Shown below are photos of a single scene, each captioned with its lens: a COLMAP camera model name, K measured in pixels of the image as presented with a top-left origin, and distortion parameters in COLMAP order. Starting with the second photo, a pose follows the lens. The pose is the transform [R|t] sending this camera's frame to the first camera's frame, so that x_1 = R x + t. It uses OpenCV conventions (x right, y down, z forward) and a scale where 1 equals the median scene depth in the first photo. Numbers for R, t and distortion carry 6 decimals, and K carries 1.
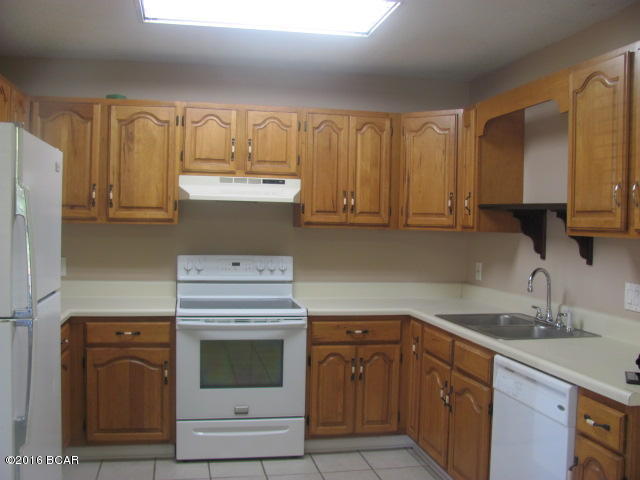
lens RADIAL K [[677.2, 0, 320.0], [0, 677.2, 240.0], [0, 0, 1]] dist [-0.210551, 0.279152]
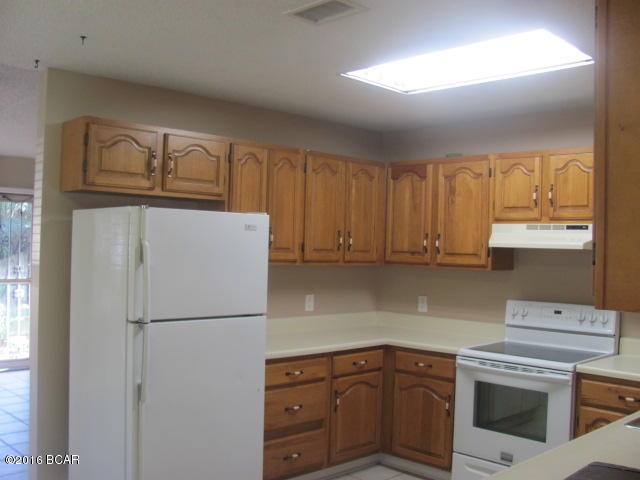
lens RADIAL K [[677.2, 0, 320.0], [0, 677.2, 240.0], [0, 0, 1]] dist [-0.210551, 0.279152]
pose [[0.544547, -0.014568, -0.838604, 0.536370], [-0.038215, 0.998380, -0.042158, -0.016437], [0.837859, 0.055004, 0.543108, 0.204062]]
